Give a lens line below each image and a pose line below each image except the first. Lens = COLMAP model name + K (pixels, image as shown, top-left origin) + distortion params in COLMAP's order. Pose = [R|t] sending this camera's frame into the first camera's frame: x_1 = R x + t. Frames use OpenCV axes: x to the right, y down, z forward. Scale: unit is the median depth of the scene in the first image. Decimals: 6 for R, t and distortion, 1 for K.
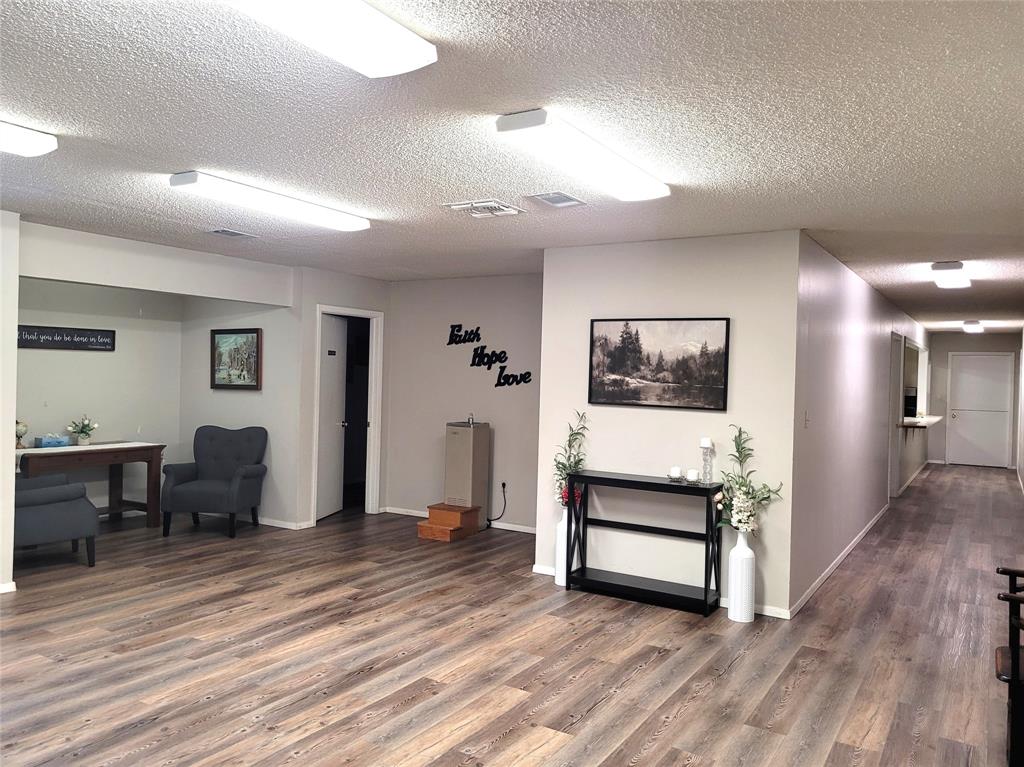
lens RADIAL K [[770.9, 0, 506.7], [0, 770.9, 378.3], [0, 0, 1]] dist [0.042809, -0.032900]
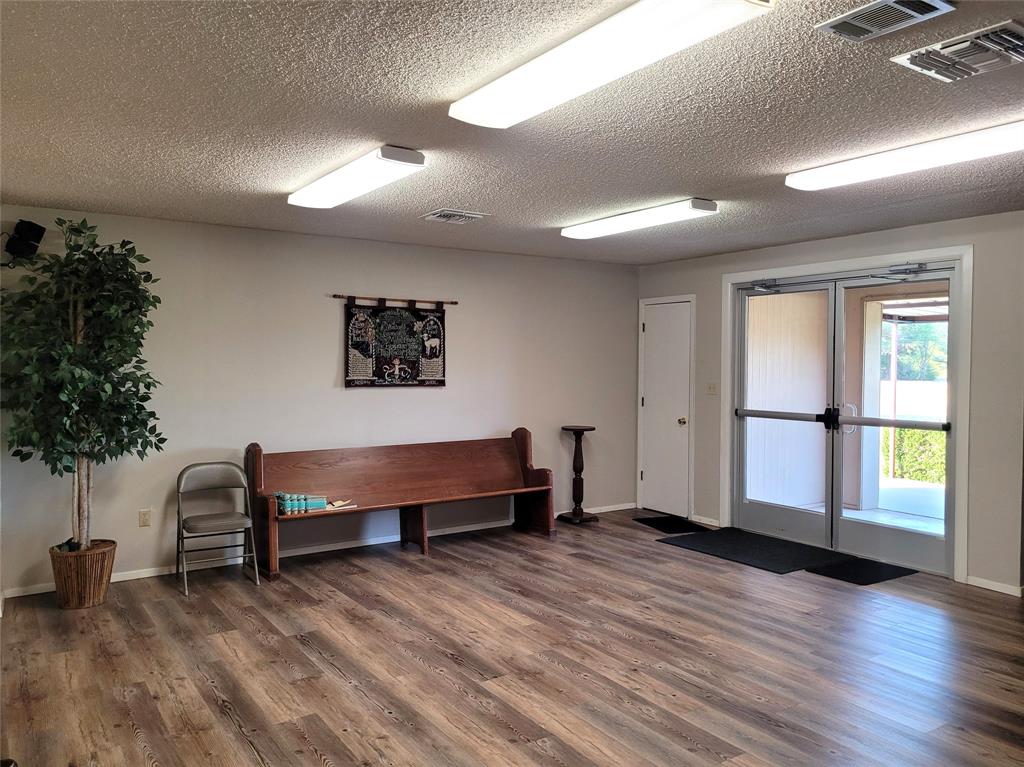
lens RADIAL K [[770.9, 0, 507.3], [0, 770.9, 384.0], [0, 0, 1]] dist [0.042809, -0.032900]
pose [[-0.418478, -0.000031, -0.908227, 0.551554], [-0.017407, 0.999817, 0.007987, 0.010934], [0.908060, 0.019152, -0.418402, 0.866069]]
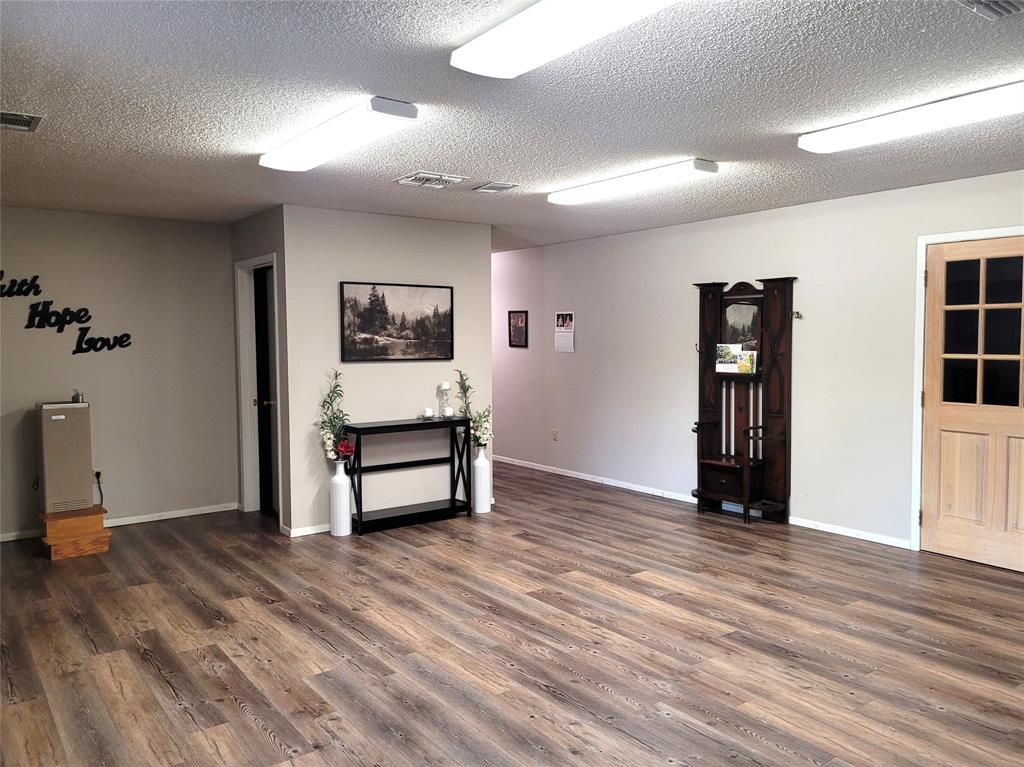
lens RADIAL K [[770.9, 0, 512.5], [0, 770.9, 384.1], [0, 0, 1]] dist [0.042809, -0.032900]
pose [[0.369945, -0.086086, 0.925057, -0.921476], [0.021845, 0.996229, 0.083973, -0.023915], [-0.928797, -0.010858, 0.370430, 0.459550]]
